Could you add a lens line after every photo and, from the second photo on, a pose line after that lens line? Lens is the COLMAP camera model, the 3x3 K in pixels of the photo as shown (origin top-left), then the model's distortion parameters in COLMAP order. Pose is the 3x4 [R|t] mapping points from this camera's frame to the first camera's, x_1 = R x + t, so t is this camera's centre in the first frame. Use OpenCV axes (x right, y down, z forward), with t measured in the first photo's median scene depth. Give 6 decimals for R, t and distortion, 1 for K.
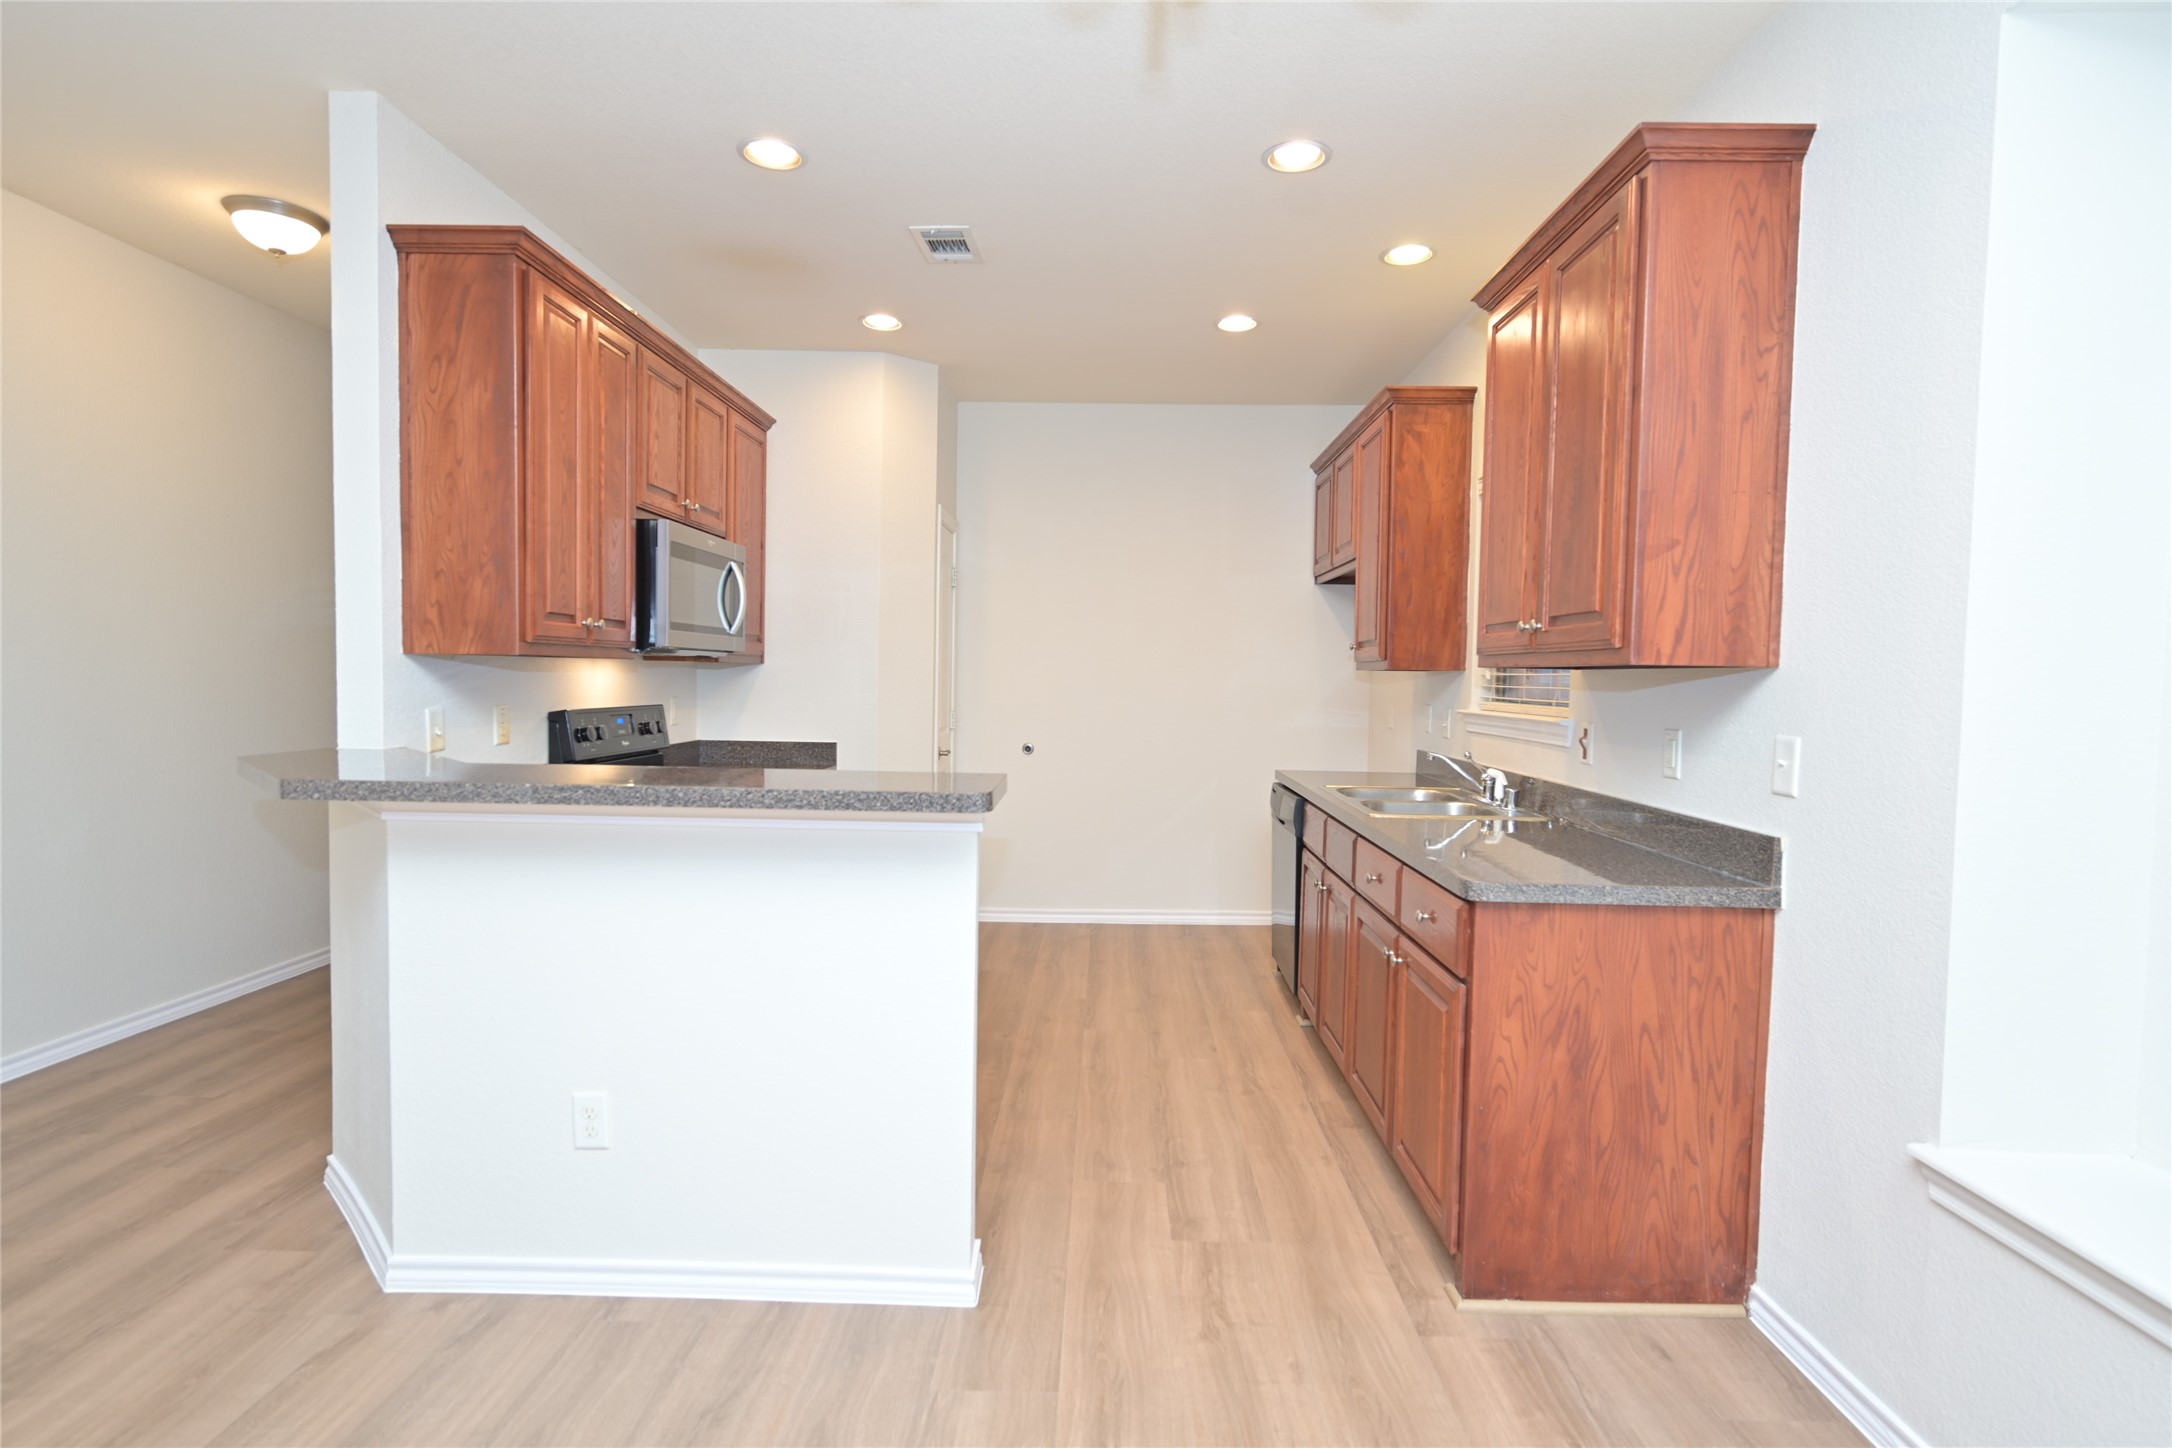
lens RADIAL K [[1065.6, 0, 1108.1], [0, 1065.6, 726.1], [0, 0, 1]] dist [0.002563, -0.000295]
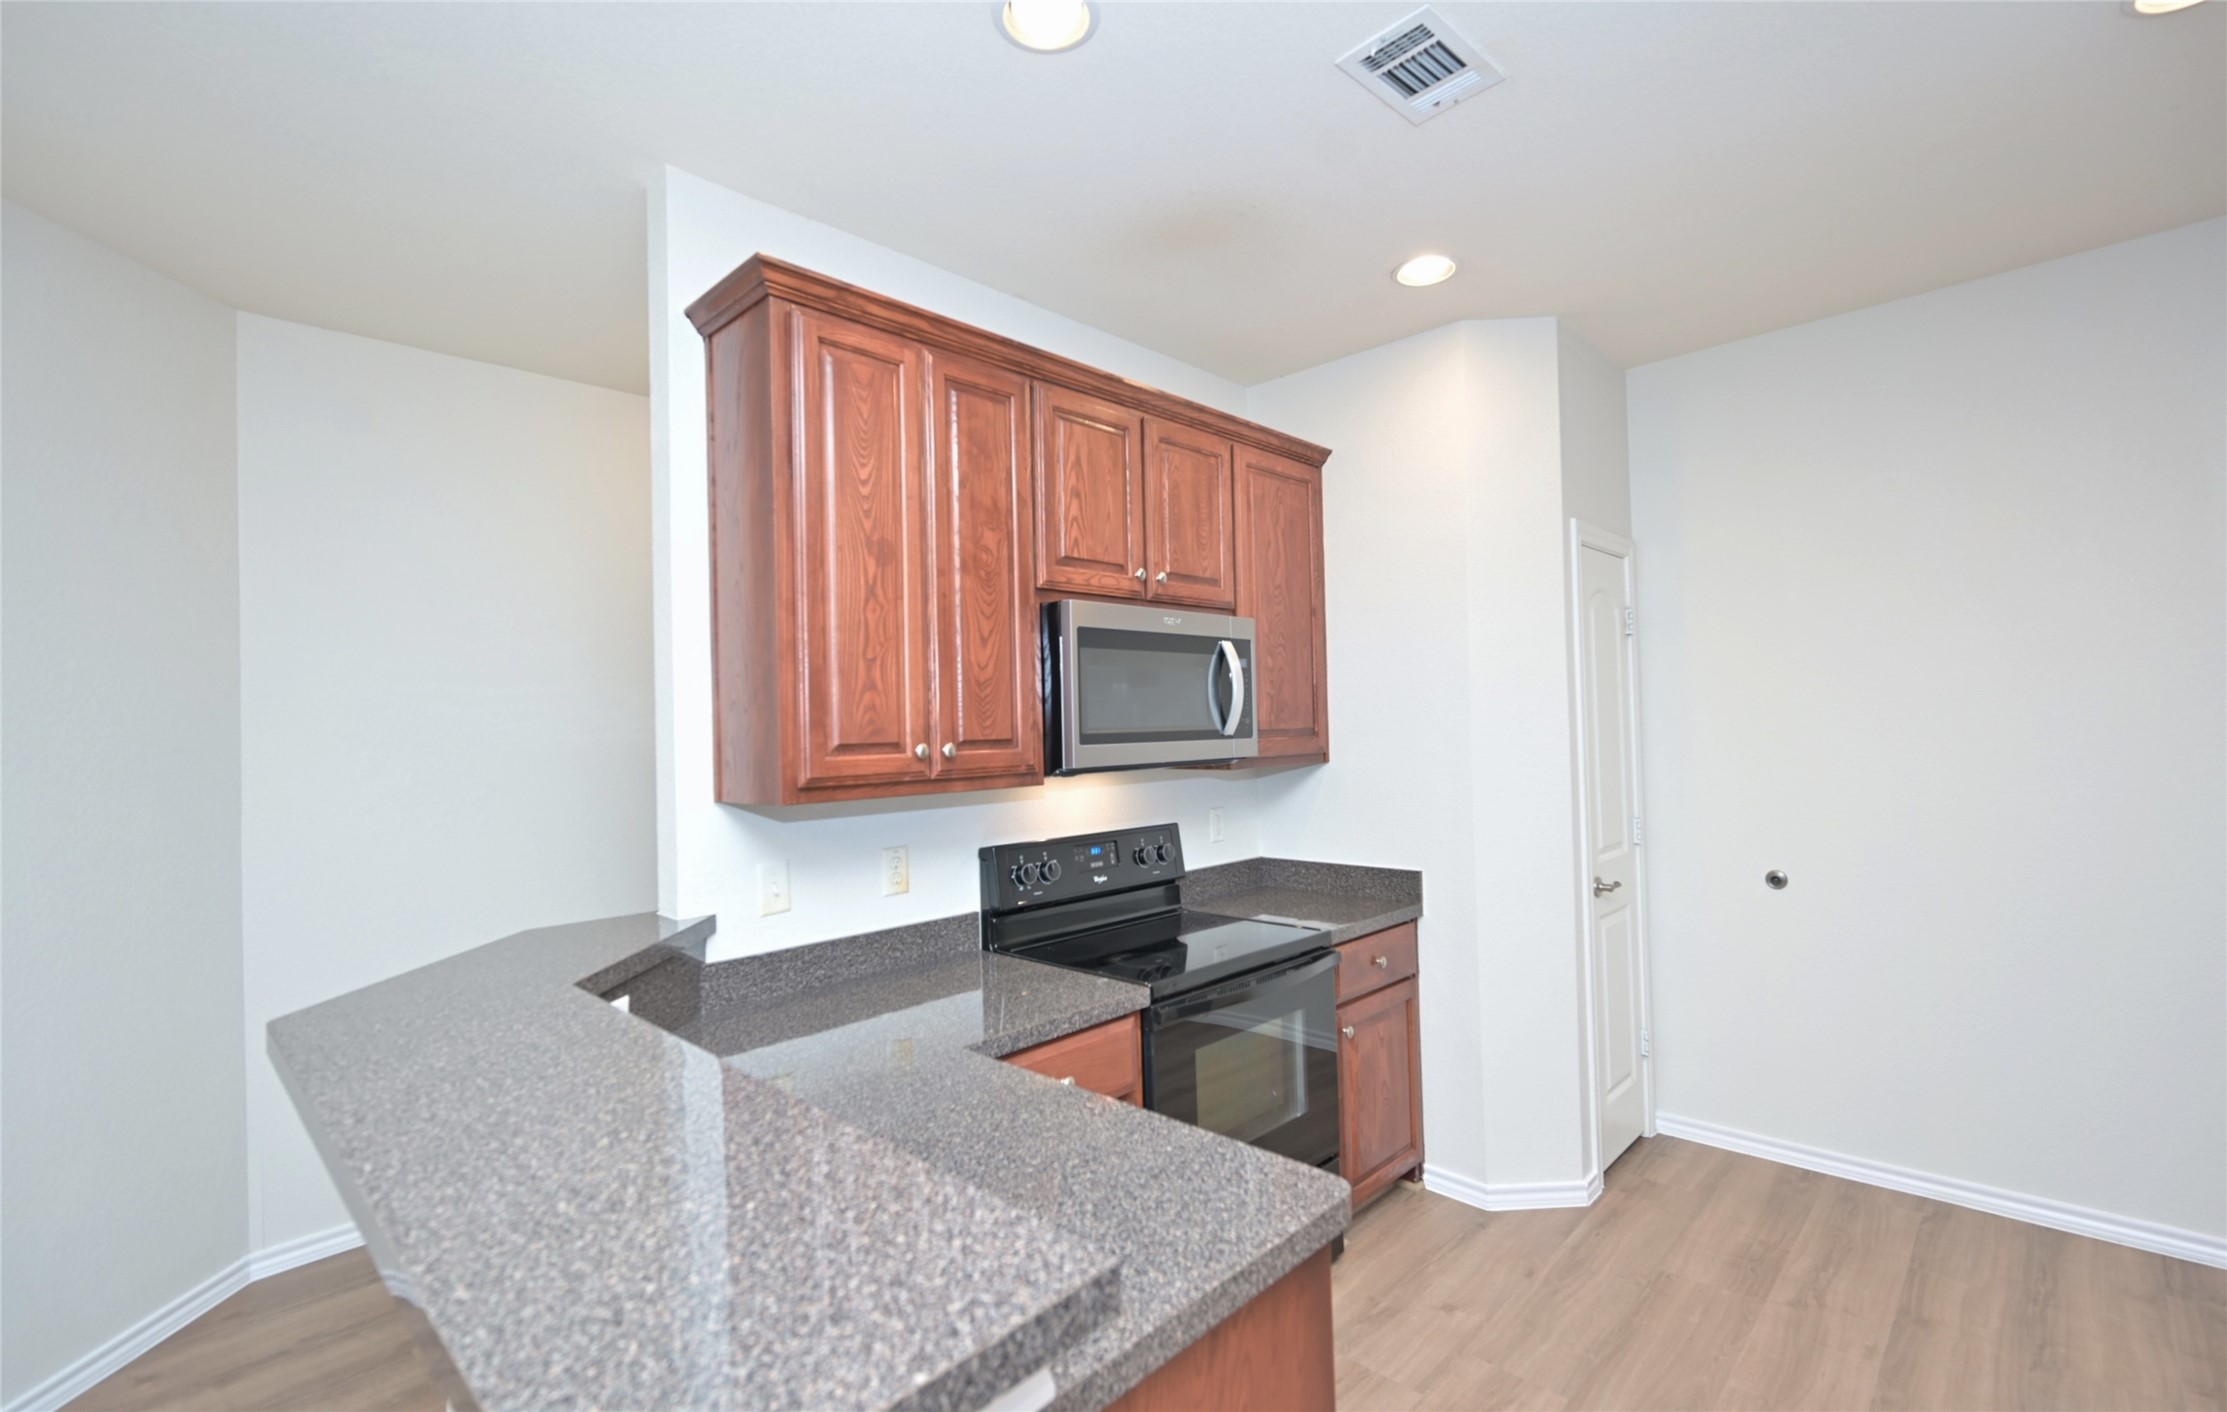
lens RADIAL K [[979.1, 0, 1112.6], [0, 979.1, 704.7], [0, 0, 1]] dist [0.001891, 0.000216]
pose [[0.717443, -0.053660, -0.694547, 0.070792], [0.005307, 0.997421, -0.071578, -0.059079], [0.696597, 0.047668, 0.715877, 0.447019]]
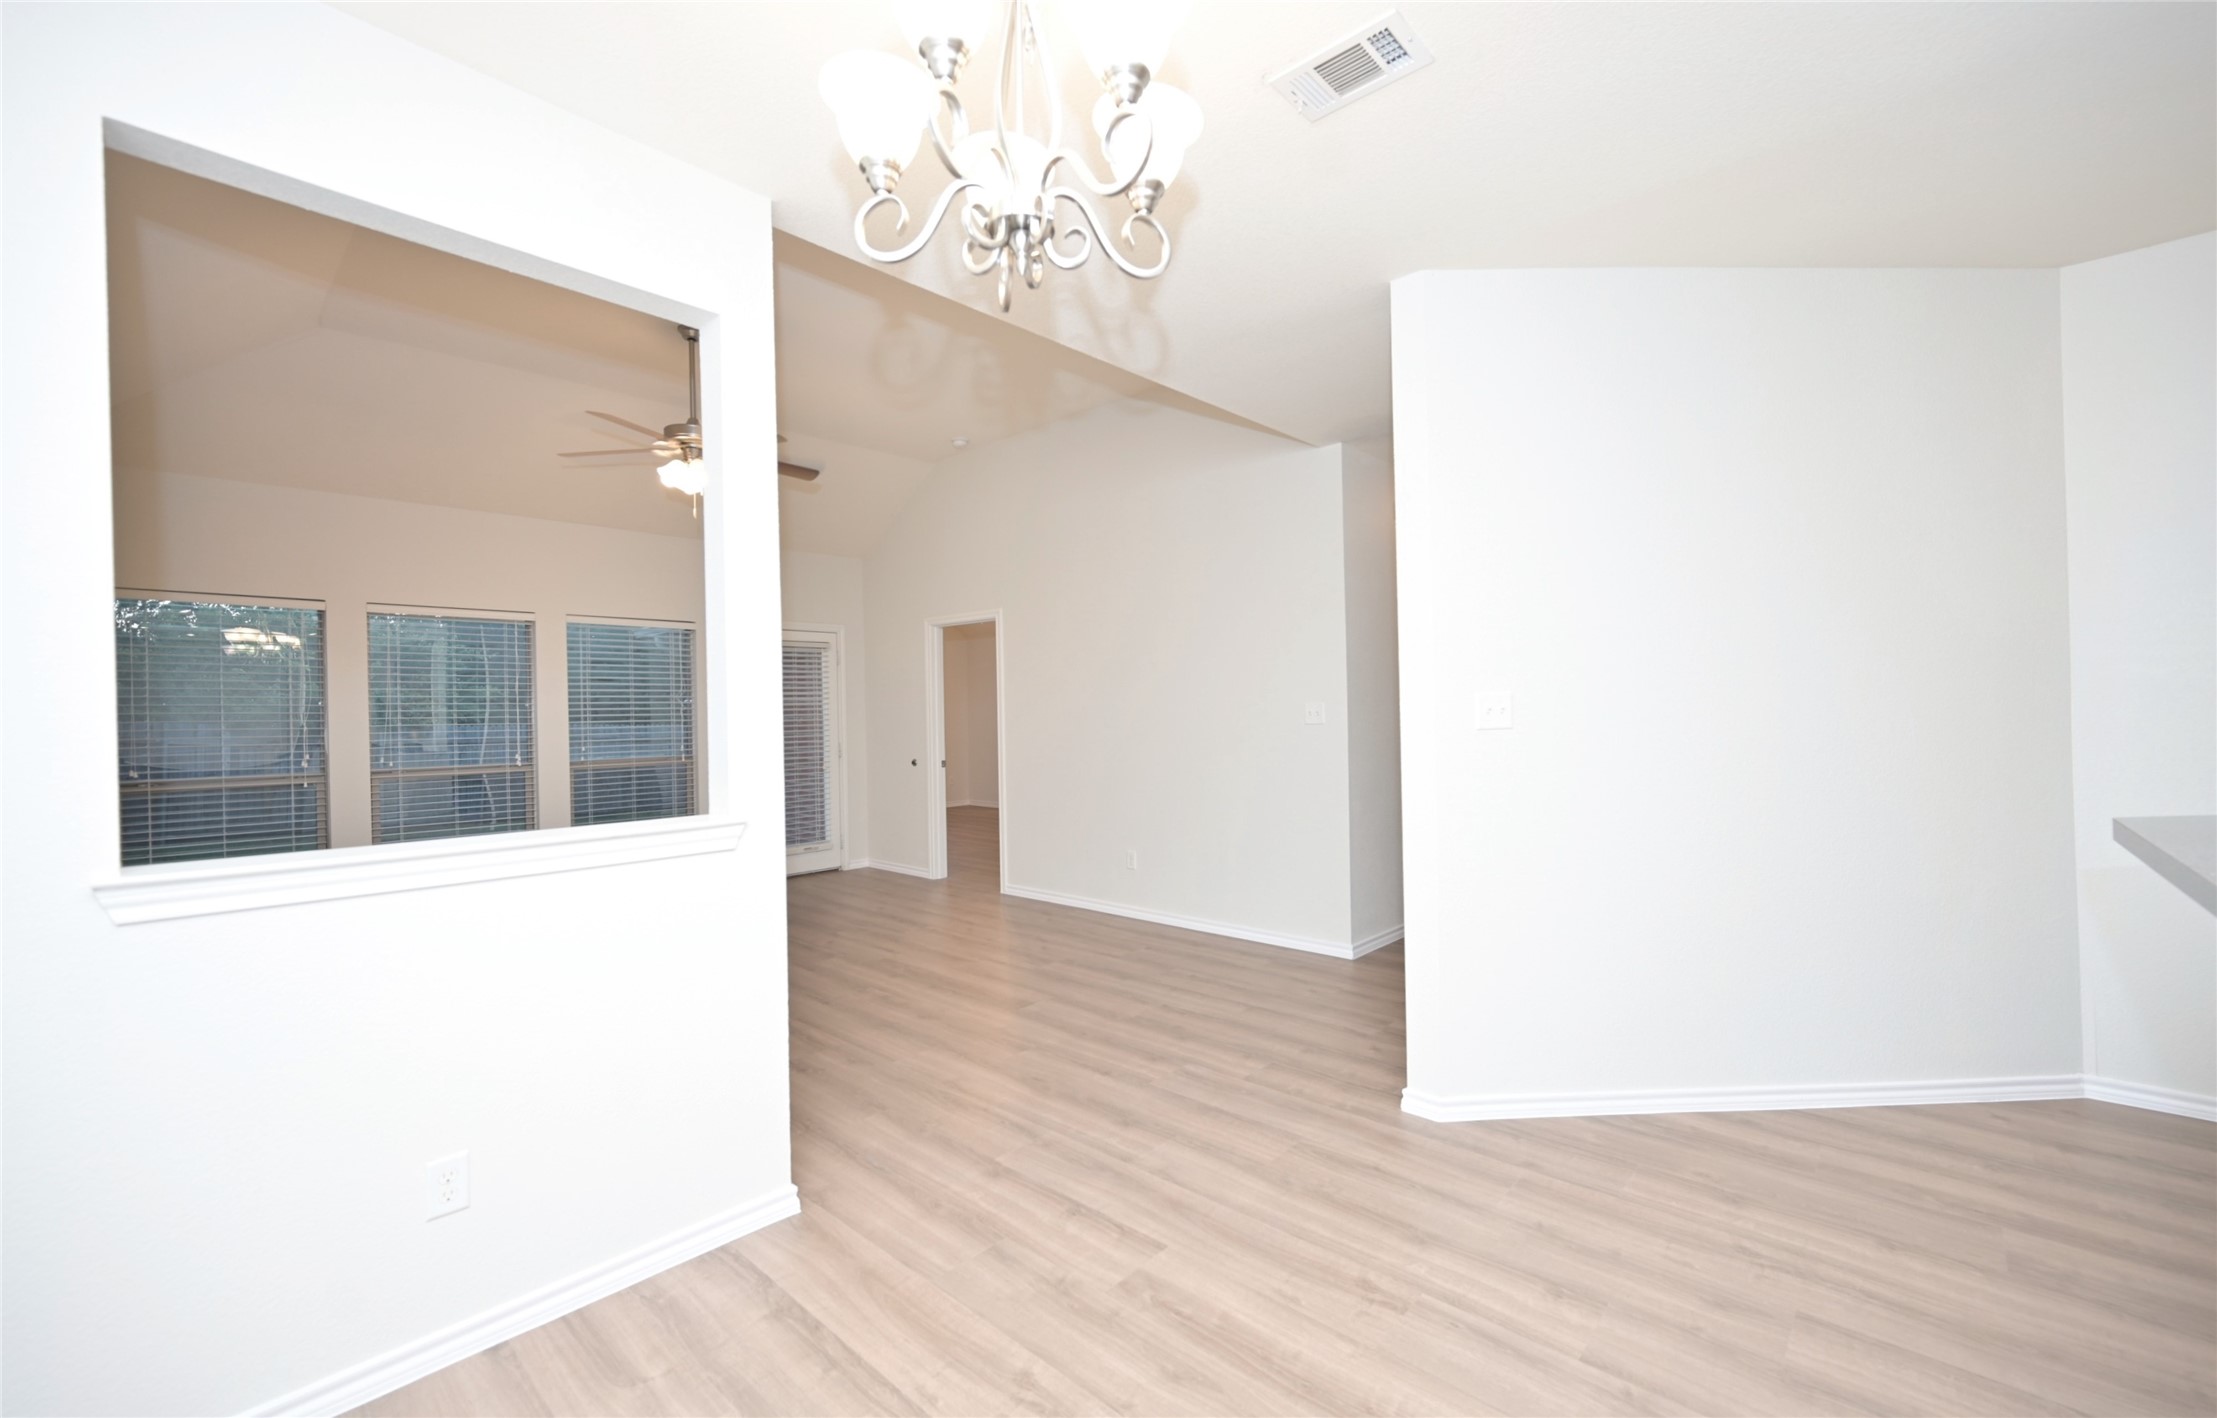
lens RADIAL K [[911.3, 0, 1096.9], [0, 911.3, 714.9], [0, 0, 1]] dist [0.006935, -0.001527]
pose [[-0.676811, -0.002954, -0.736151, 0.237991], [-0.027031, 0.999417, 0.020842, -0.017324], [0.735661, 0.034005, -0.676496, 0.439943]]
